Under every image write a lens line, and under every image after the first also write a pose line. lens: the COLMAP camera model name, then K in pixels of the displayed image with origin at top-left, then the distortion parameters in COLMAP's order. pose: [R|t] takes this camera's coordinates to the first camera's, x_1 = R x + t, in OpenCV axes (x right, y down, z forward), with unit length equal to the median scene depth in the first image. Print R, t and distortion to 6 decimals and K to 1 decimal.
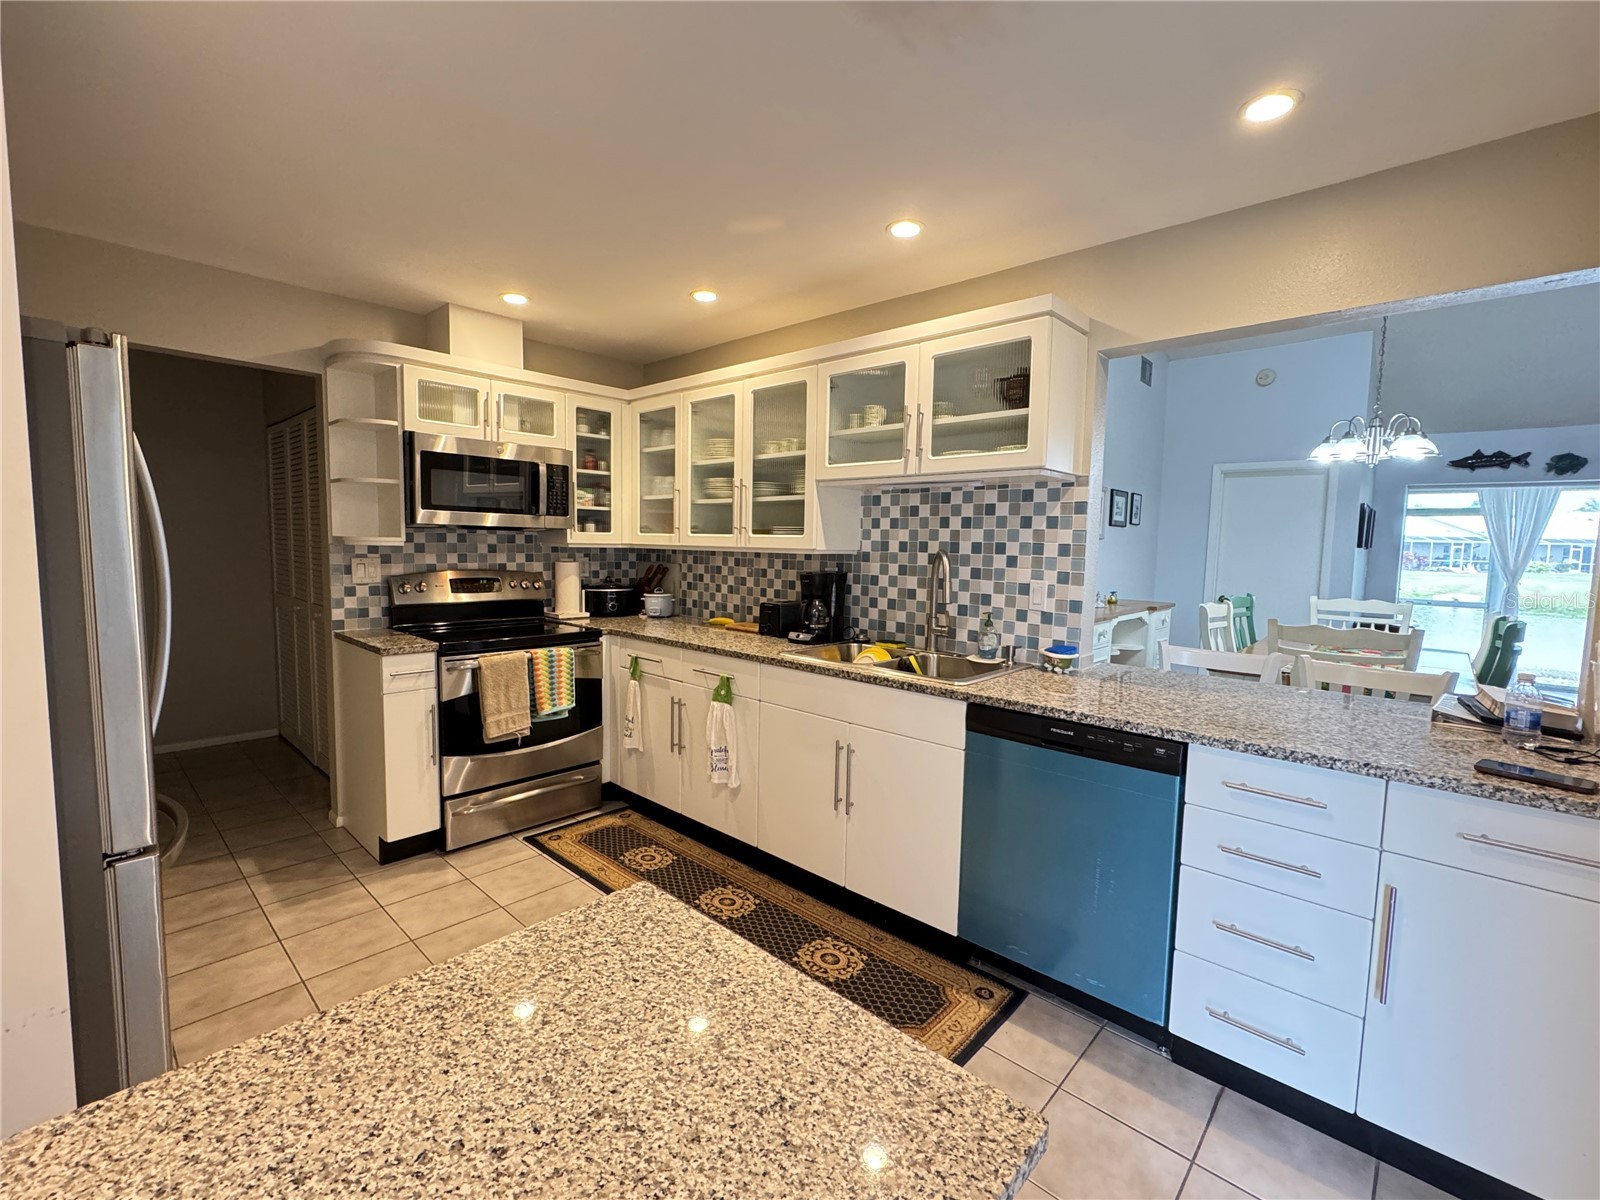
lens RADIAL K [[696.9, 0, 800.0], [0, 696.9, 600.0], [0, 0, 1]] dist [-0.000357, -0.000107]
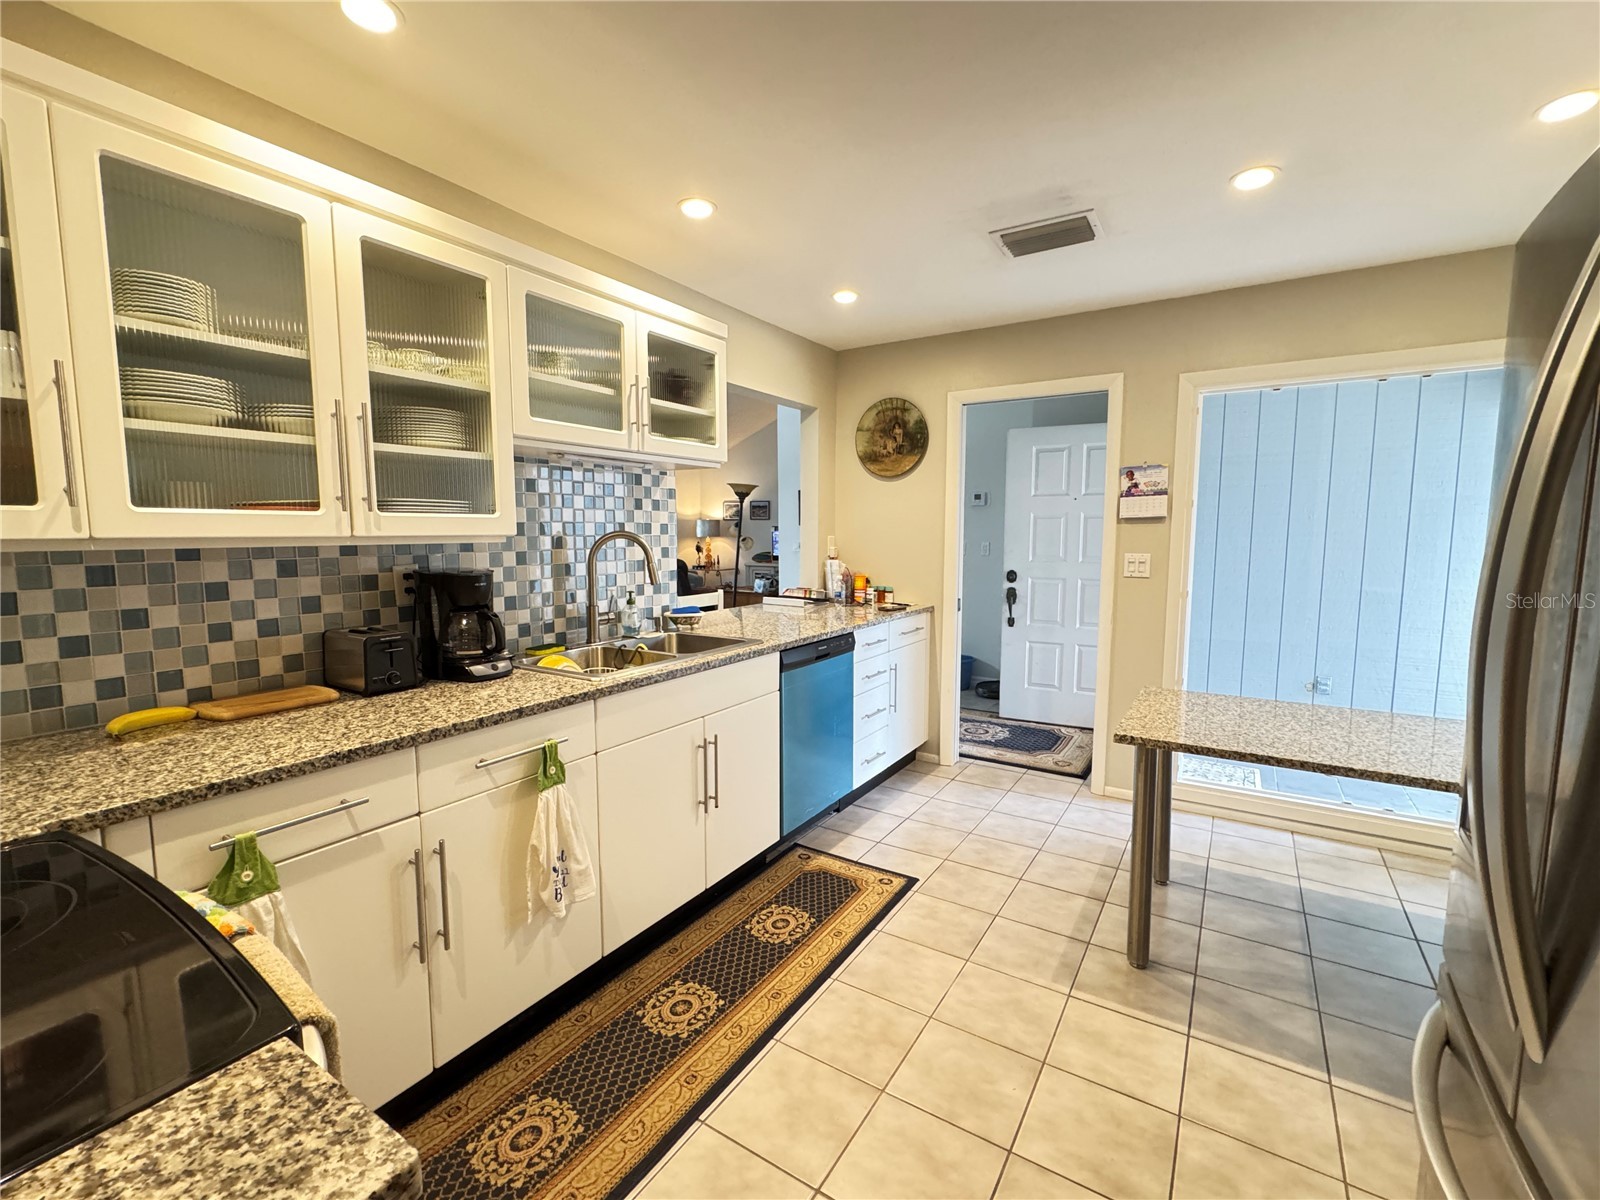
lens RADIAL K [[696.9, 0, 800.0], [0, 696.9, 600.0], [0, 0, 1]] dist [-0.000357, -0.000107]
pose [[-0.179625, -0.118626, 0.976557, -0.744477], [0.077952, 0.987865, 0.134337, -0.083590], [-0.980642, 0.100255, -0.168198, 0.881974]]
